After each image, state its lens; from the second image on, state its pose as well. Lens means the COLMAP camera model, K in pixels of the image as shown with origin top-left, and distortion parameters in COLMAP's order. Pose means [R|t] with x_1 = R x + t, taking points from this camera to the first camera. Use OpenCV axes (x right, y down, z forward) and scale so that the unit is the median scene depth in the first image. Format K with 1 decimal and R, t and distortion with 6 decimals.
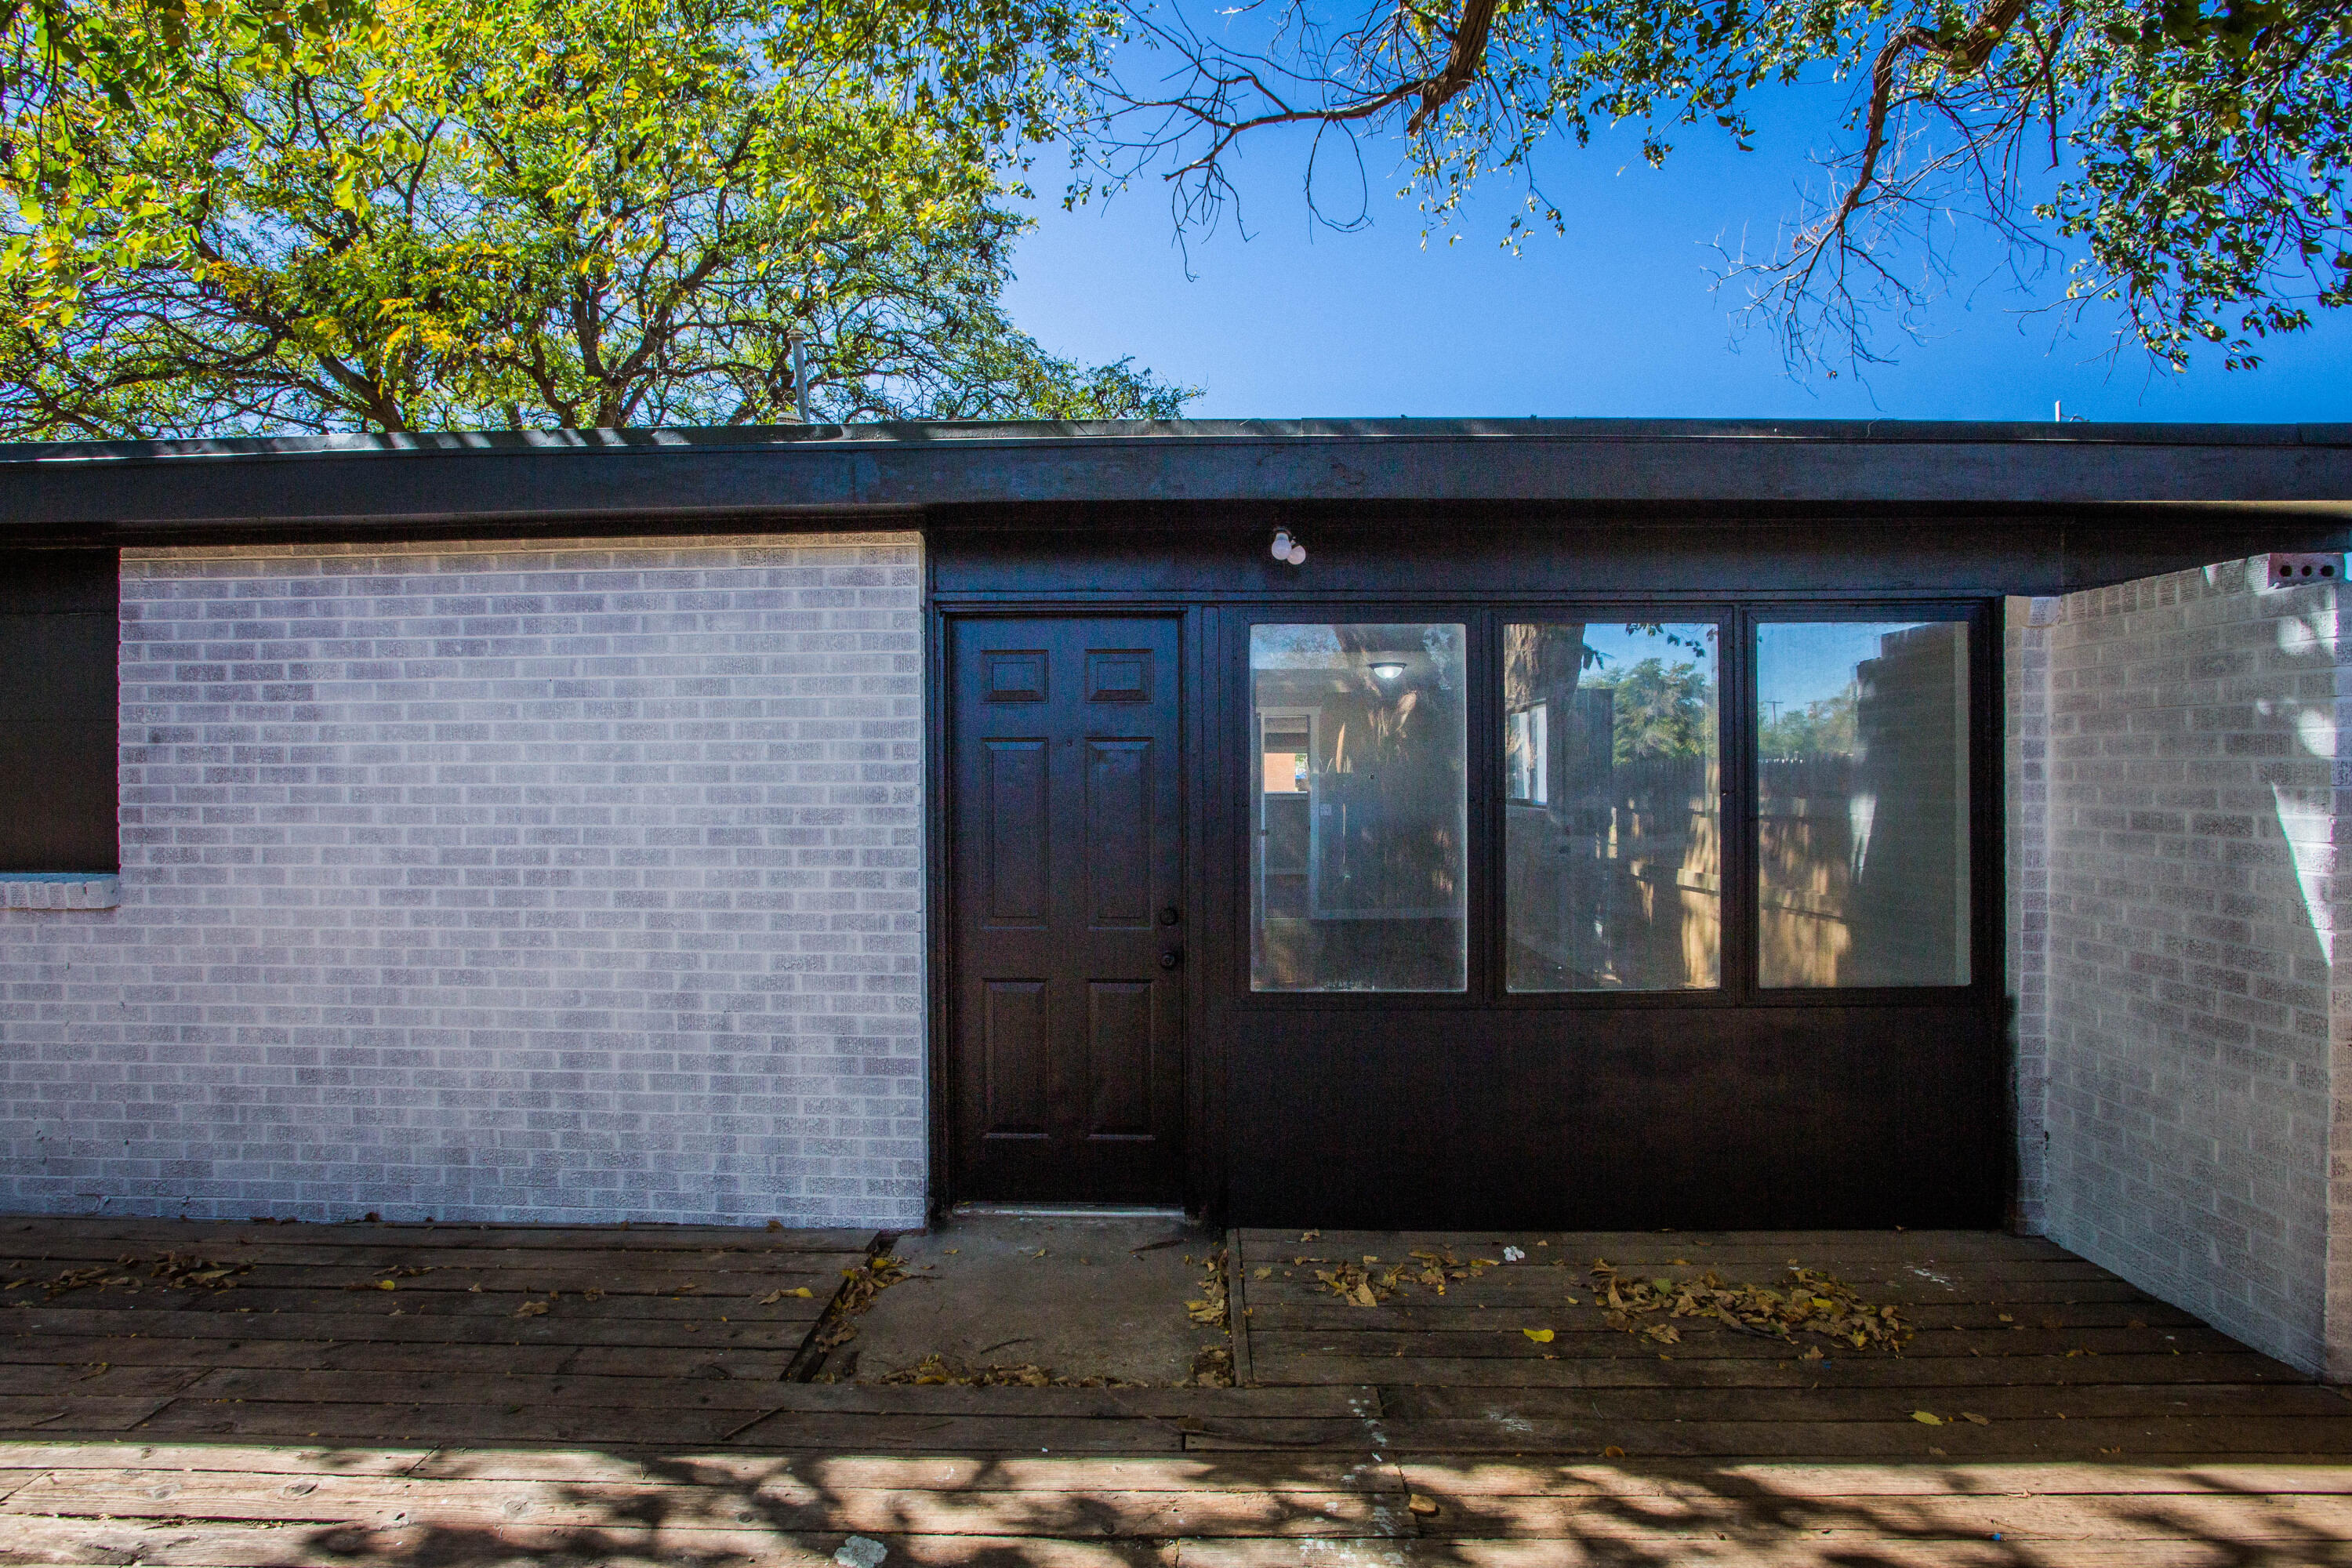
lens RADIAL K [[1136.4, 0, 1164.8], [0, 1136.4, 780.6], [0, 0, 1]] dist [-0.069682, 0.028178]
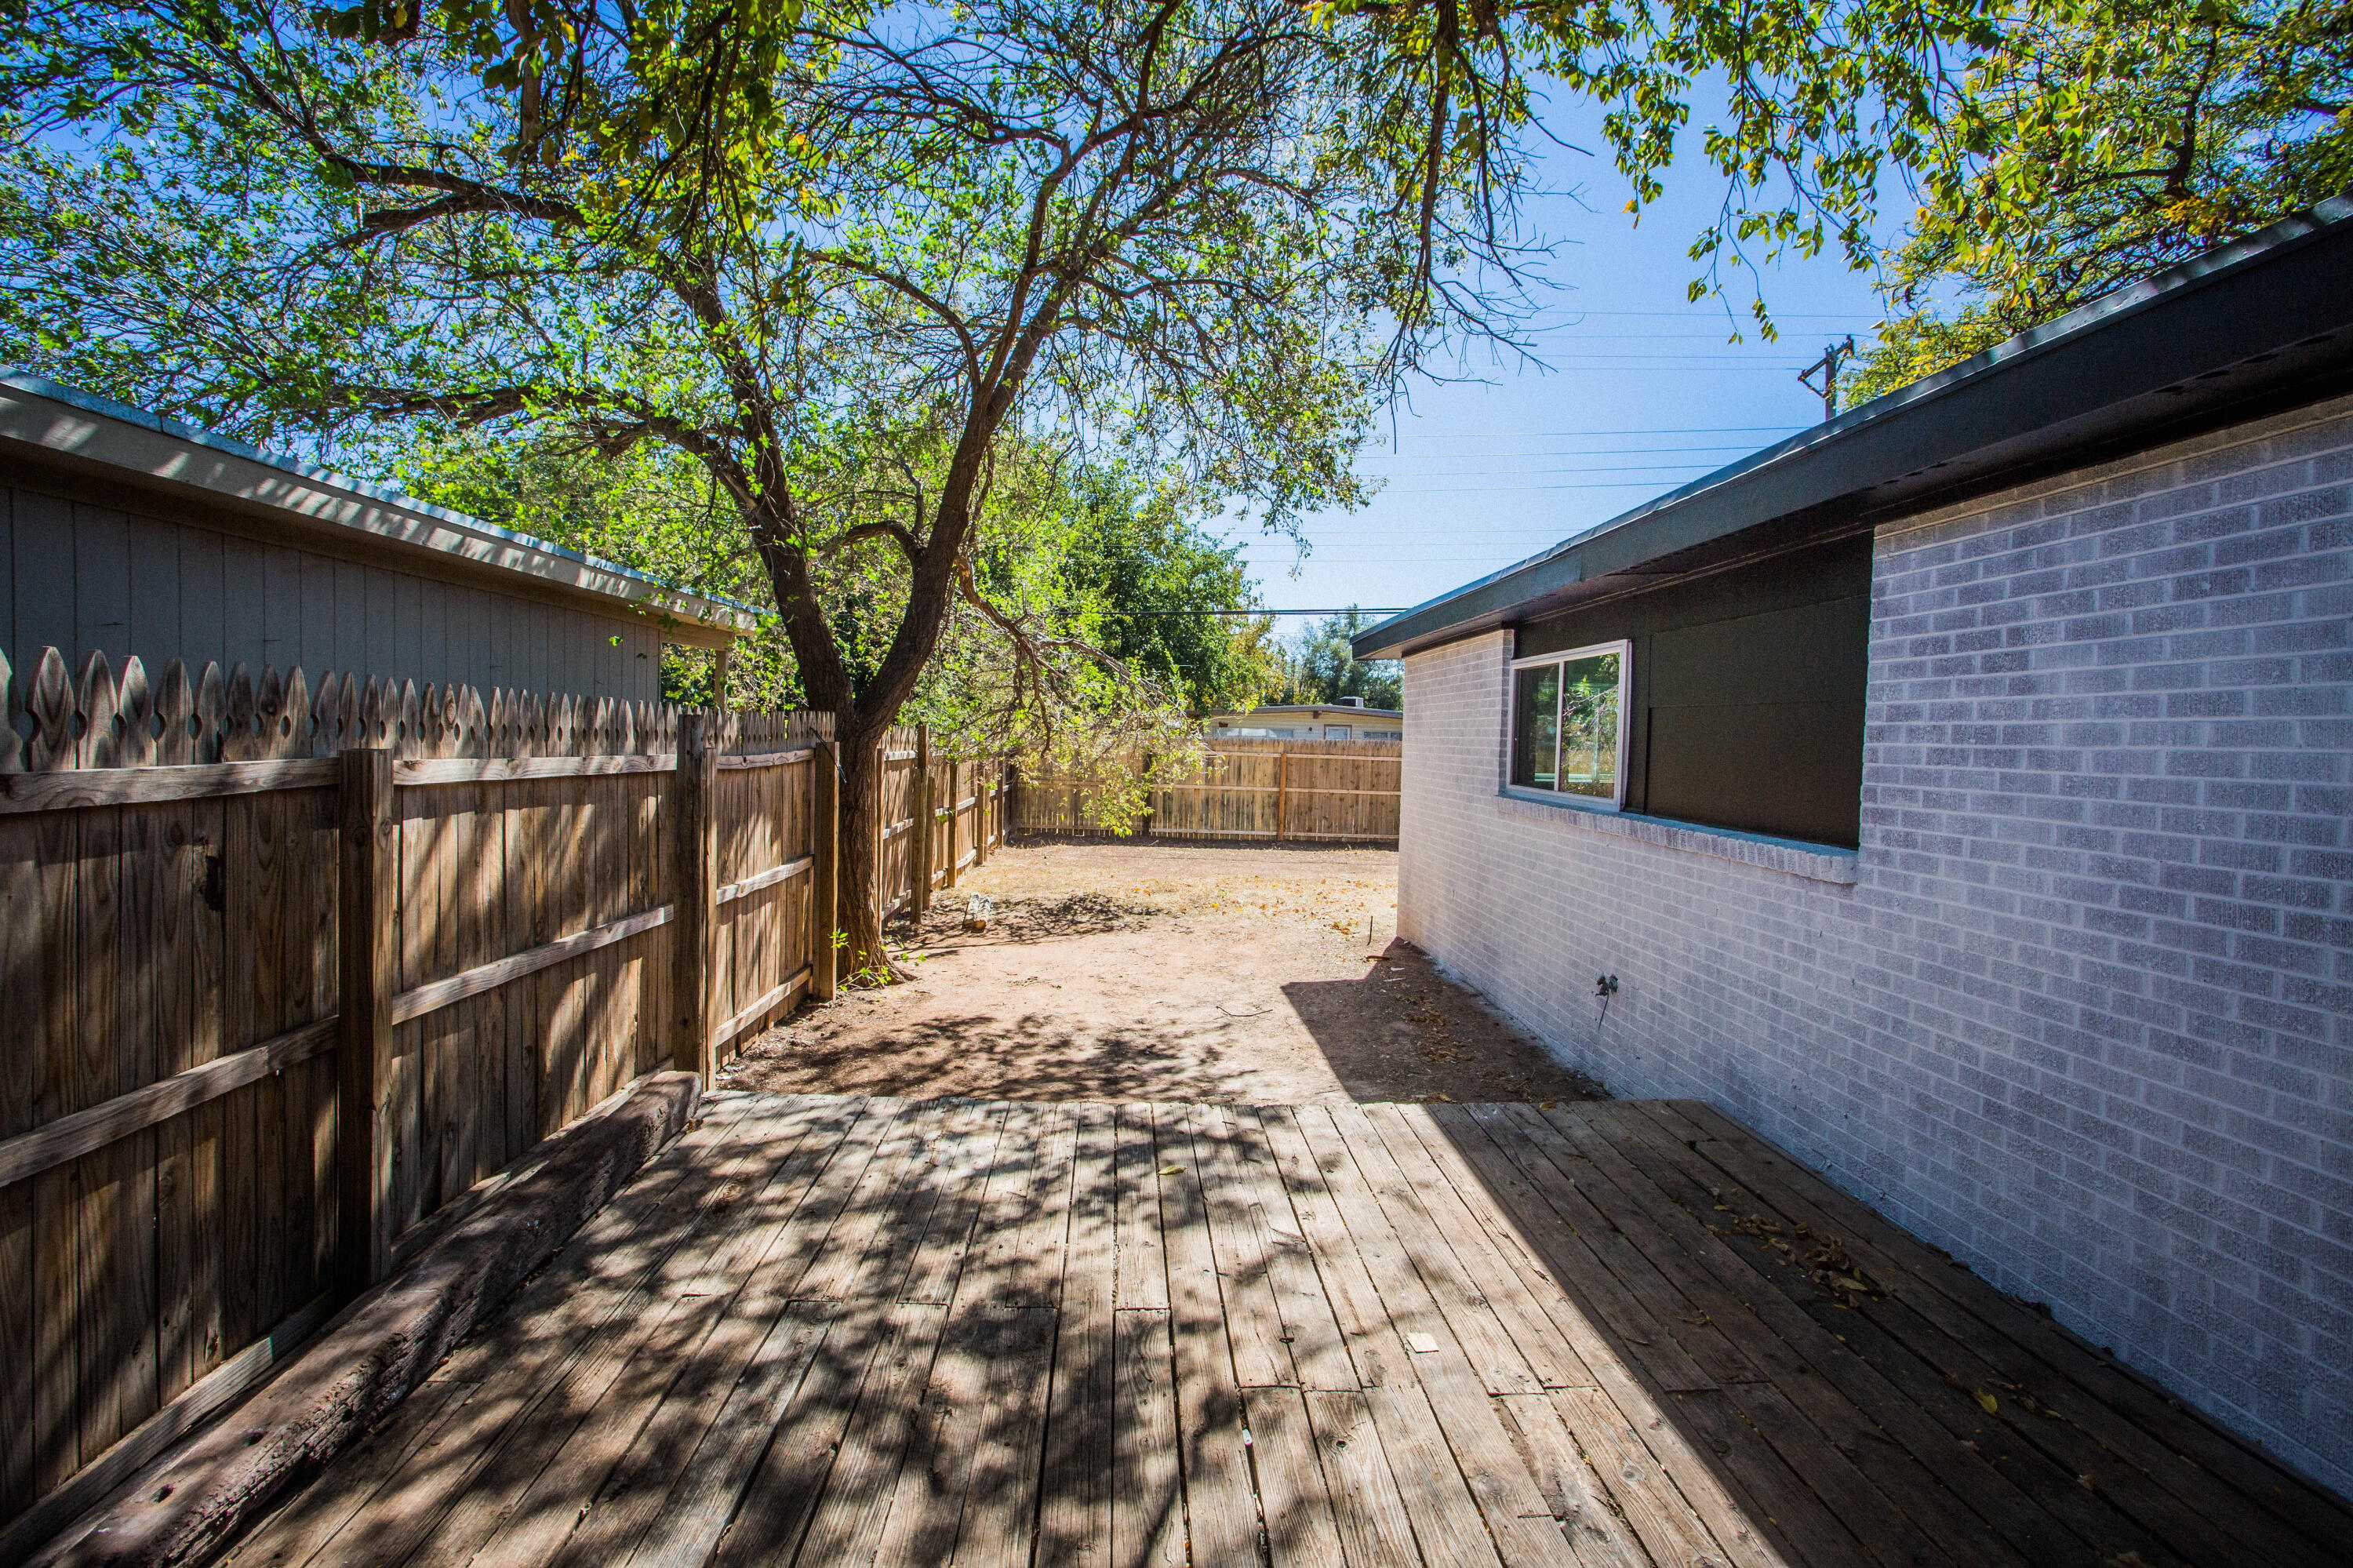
lens RADIAL K [[1137.0, 0, 1165.3], [0, 1137.0, 780.6], [0, 0, 1]] dist [-0.069682, 0.028178]
pose [[0.071725, 0.044289, -0.996441, 0.014064], [-0.033568, 0.998555, 0.041966, -0.001983], [0.996859, 0.030439, 0.073108, 0.288456]]
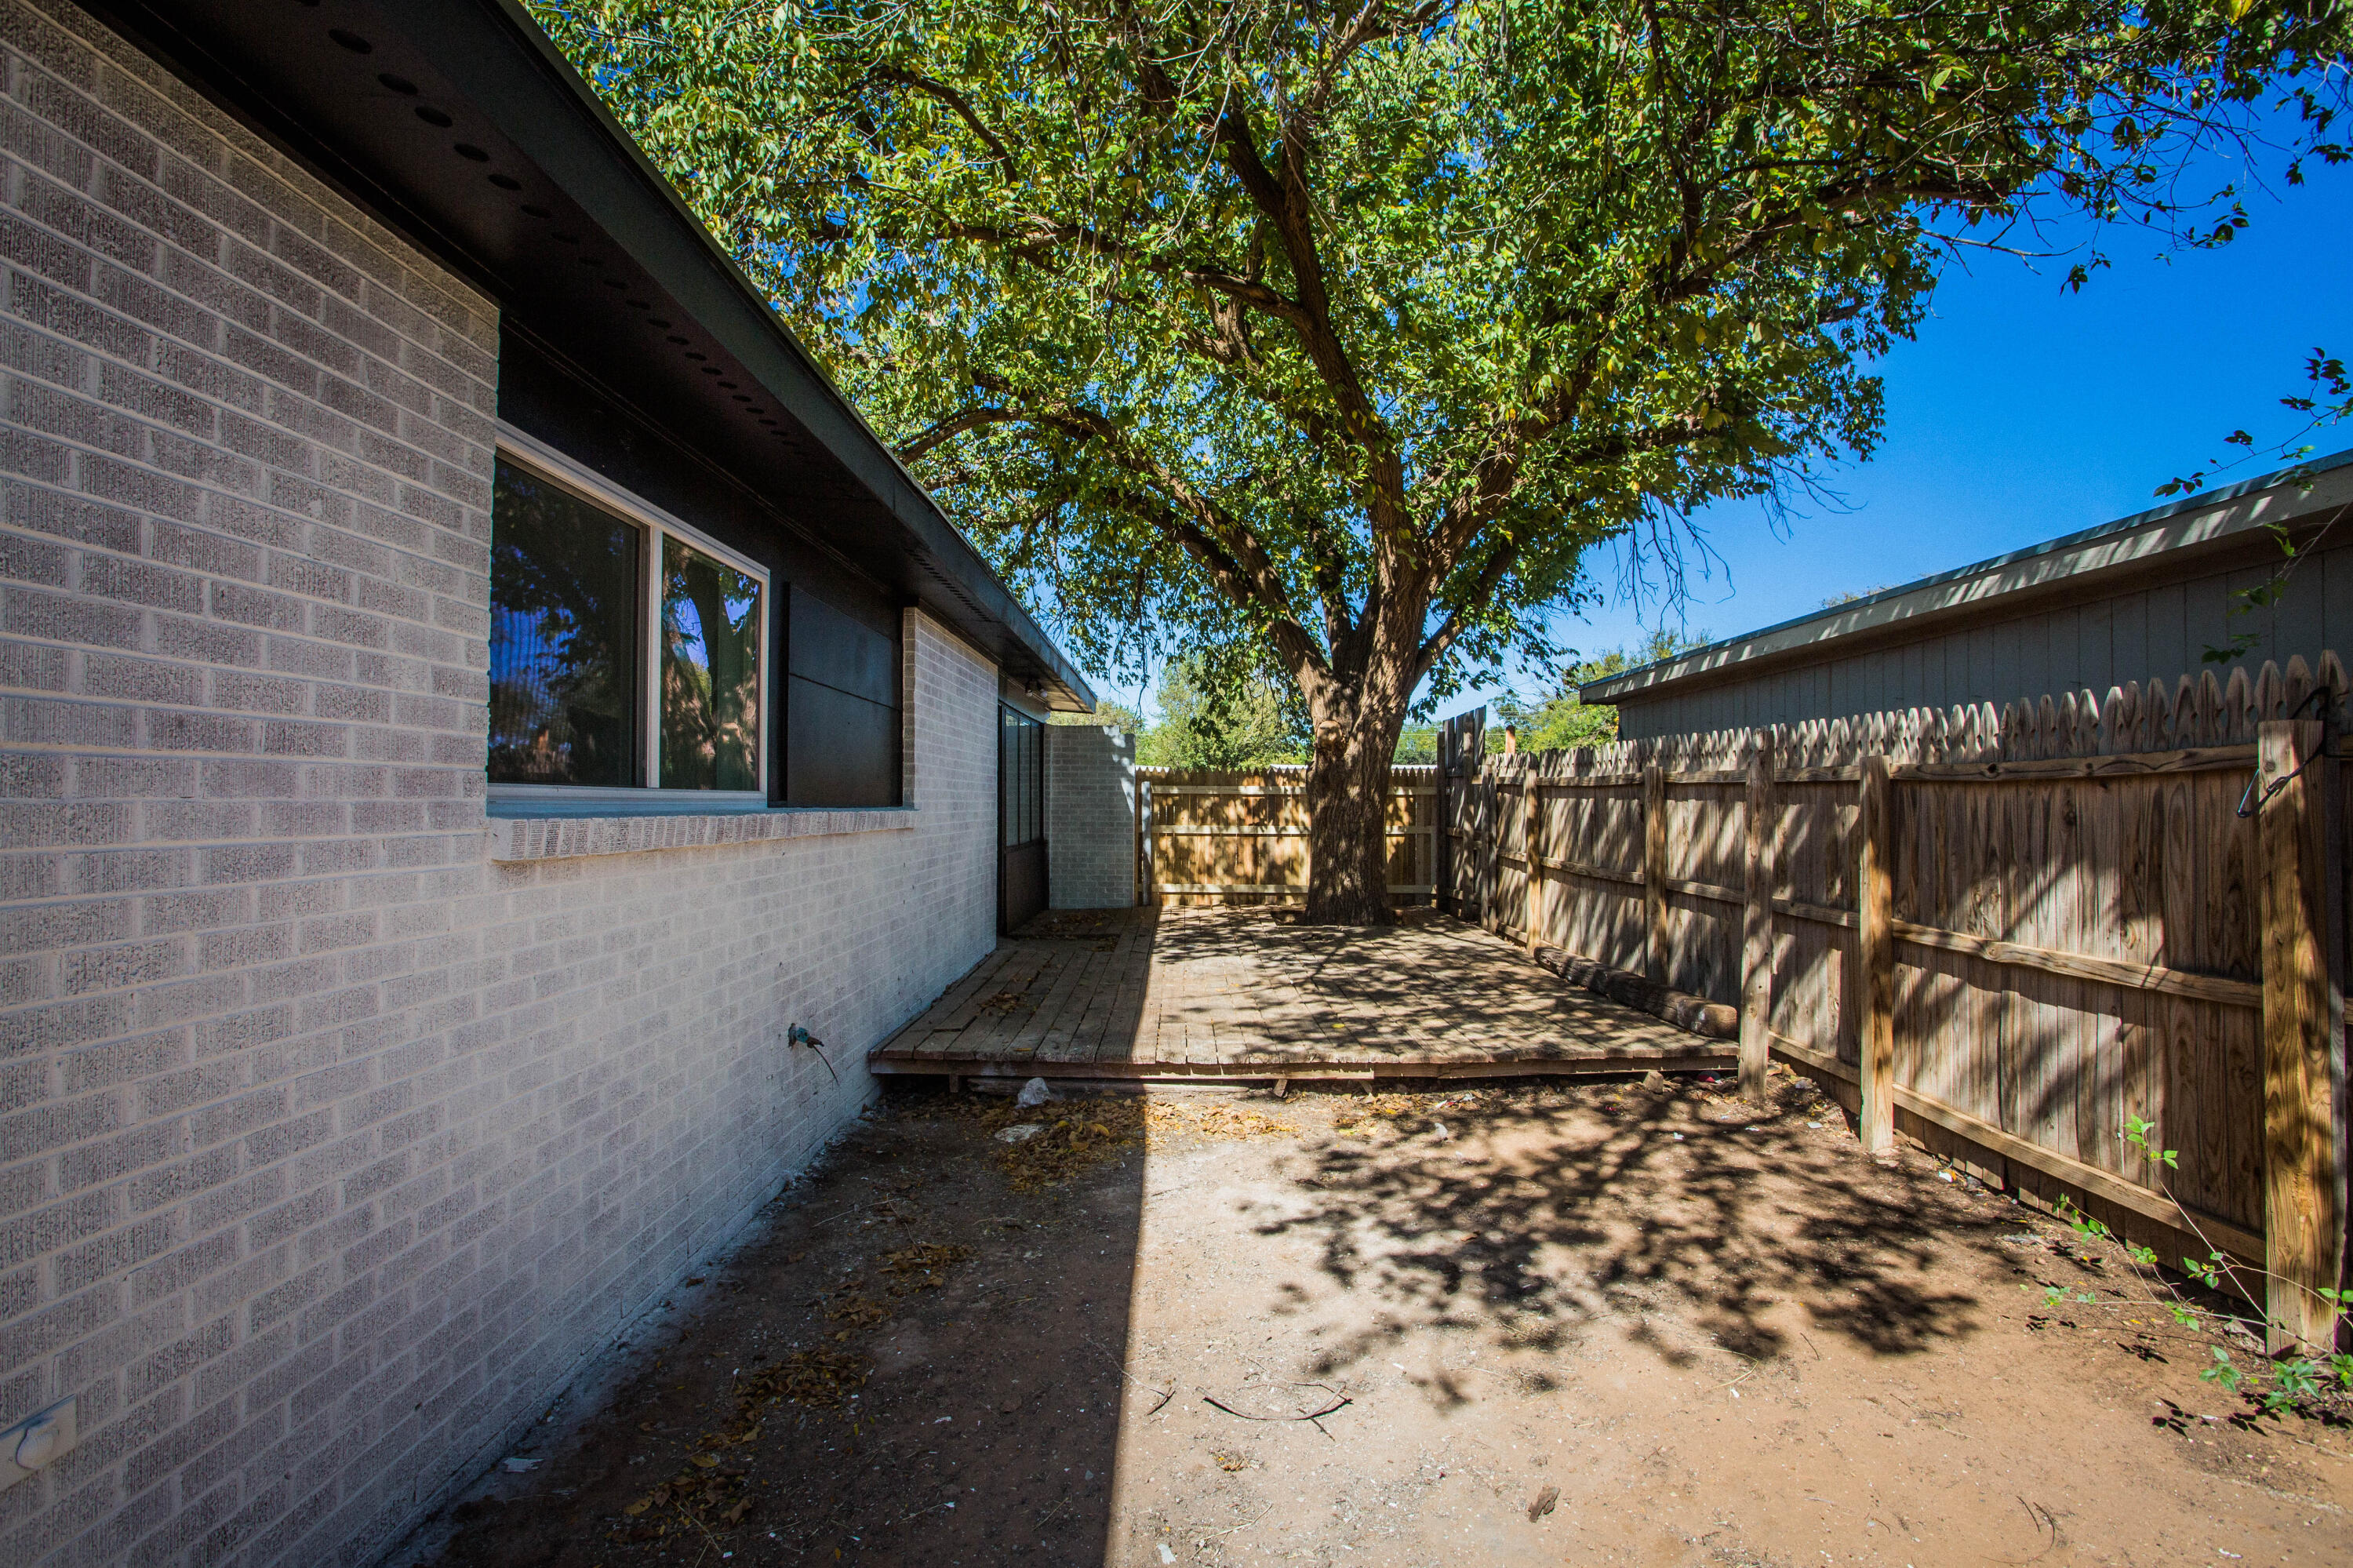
lens RADIAL K [[1137.0, 0, 1165.3], [0, 1137.0, 780.6], [0, 0, 1]] dist [-0.069682, 0.028178]
pose [[-0.044576, 0.022450, 0.998754, -2.518274], [0.001543, 0.999748, -0.022404, 0.085200], [-0.999005, 0.000542, -0.044600, 0.669954]]
